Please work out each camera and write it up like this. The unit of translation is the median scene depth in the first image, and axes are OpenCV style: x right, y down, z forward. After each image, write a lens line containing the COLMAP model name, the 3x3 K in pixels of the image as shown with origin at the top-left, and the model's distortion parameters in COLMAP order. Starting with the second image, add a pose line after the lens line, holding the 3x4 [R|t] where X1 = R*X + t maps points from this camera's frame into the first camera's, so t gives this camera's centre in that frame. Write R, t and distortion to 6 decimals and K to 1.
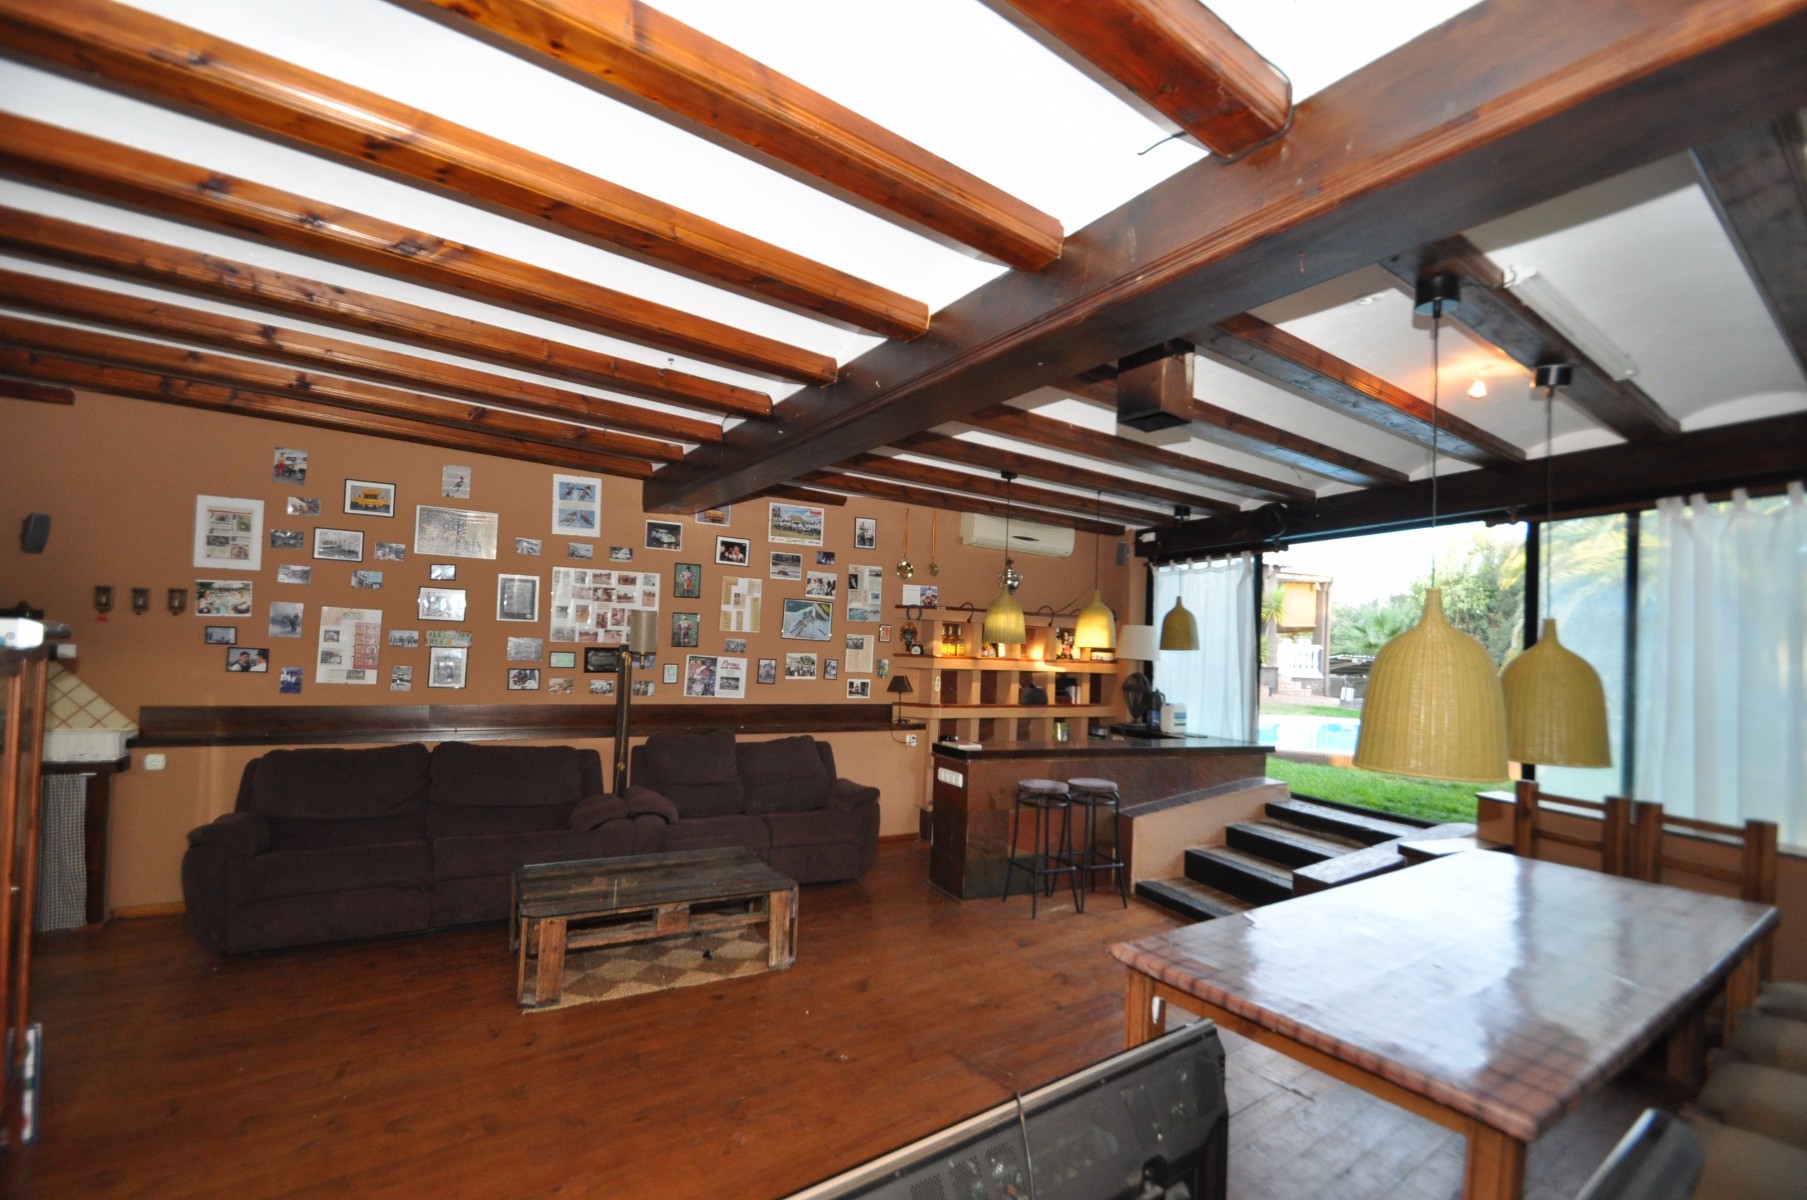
lens RADIAL K [[794.6, 0, 895.9], [0, 794.6, 621.8], [0, 0, 1]] dist [0.017011, -0.016094]
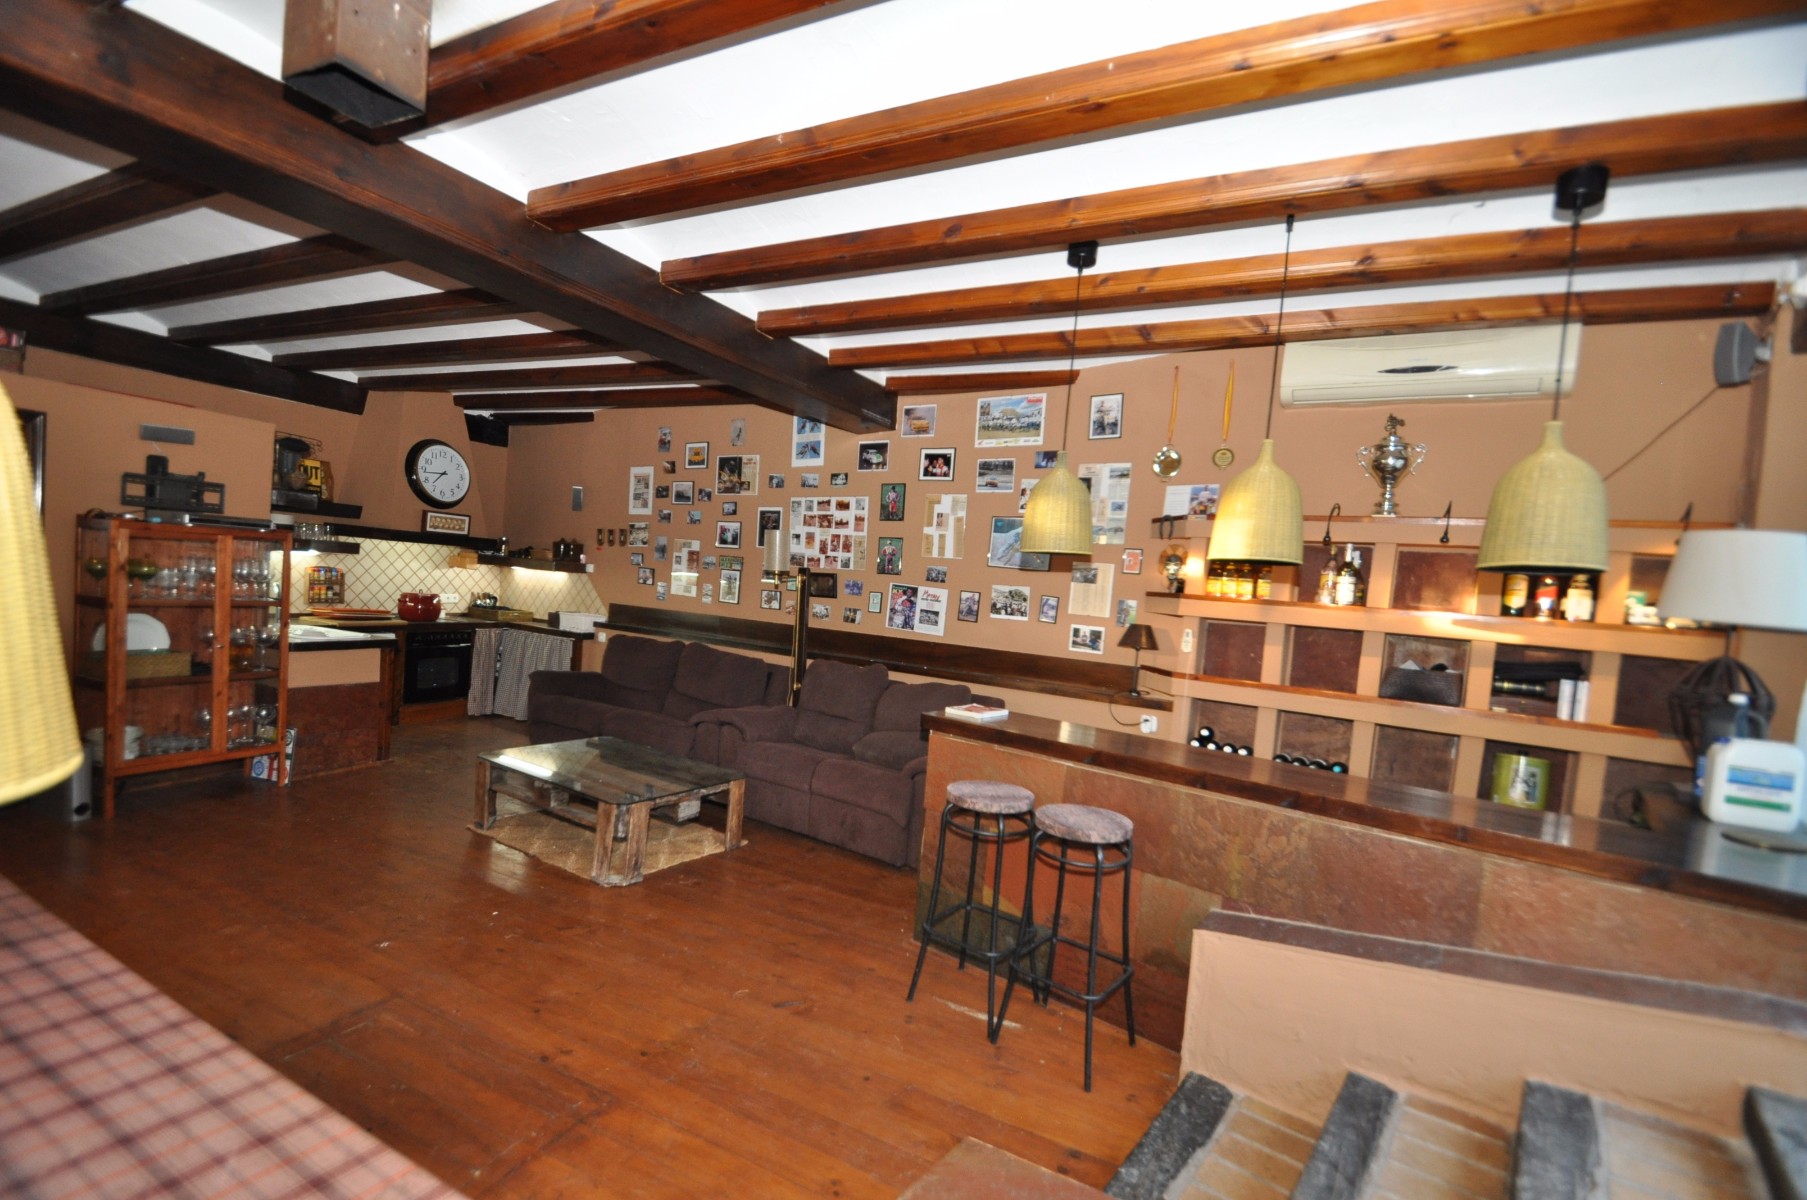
lens RADIAL K [[794.6, 0, 895.9], [0, 794.6, 621.8], [0, 0, 1]] dist [0.017011, -0.016094]
pose [[0.462413, 0.041194, -0.885707, 0.526087], [-0.030064, 0.999074, 0.030771, 0.054519], [0.886155, 0.012399, 0.463223, 0.544516]]
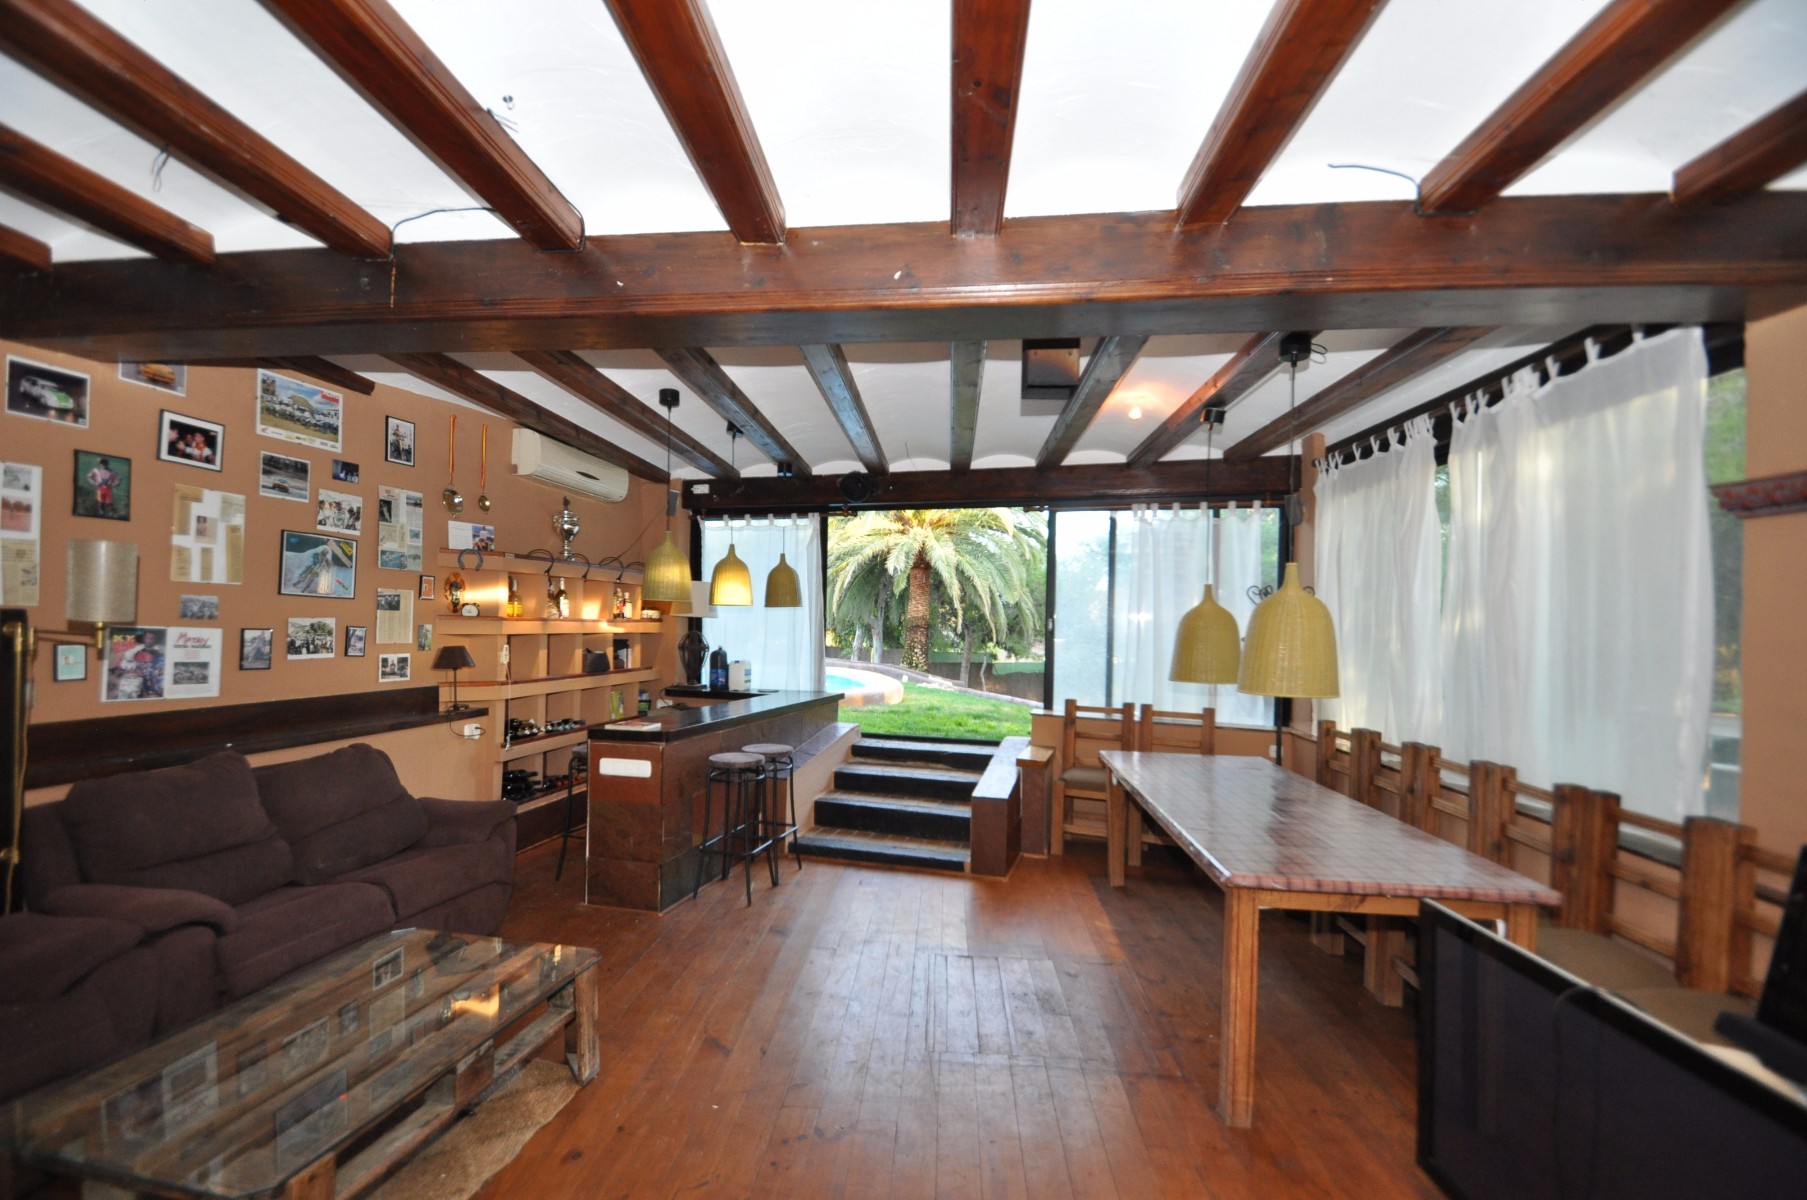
lens RADIAL K [[794.6, 0, 895.9], [0, 794.6, 621.8], [0, 0, 1]] dist [0.017011, -0.016094]
pose [[0.645503, -0.025200, 0.763342, -0.307811], [-0.018104, 0.998670, 0.048277, 0.003372], [-0.763544, -0.044983, 0.644188, 0.233009]]
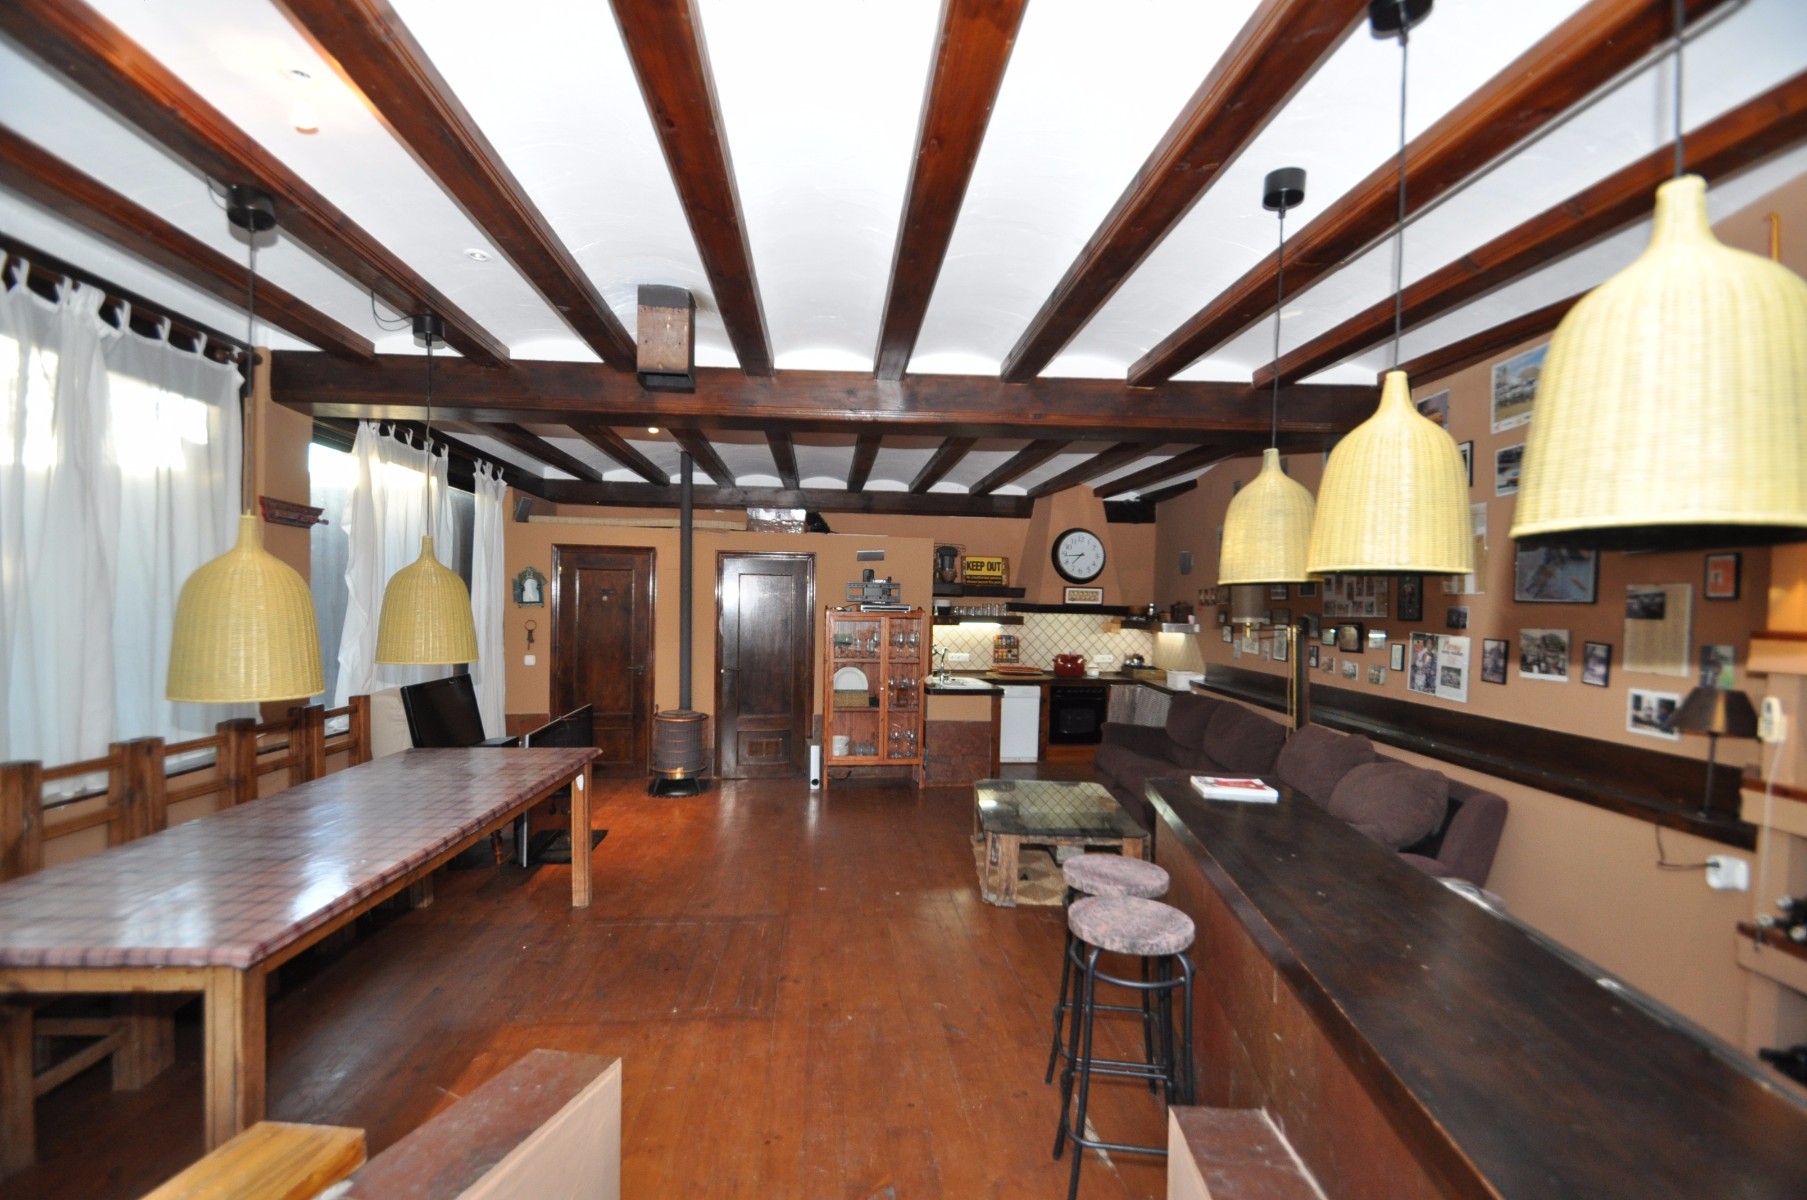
lens RADIAL K [[794.6, 0, 895.9], [0, 794.6, 621.8], [0, 0, 1]] dist [0.017011, -0.016094]
pose [[-0.516586, -0.030573, -0.855689, 0.543072], [-0.012587, 0.999525, -0.028113, 0.055115], [0.856143, -0.003752, -0.516726, 0.916578]]
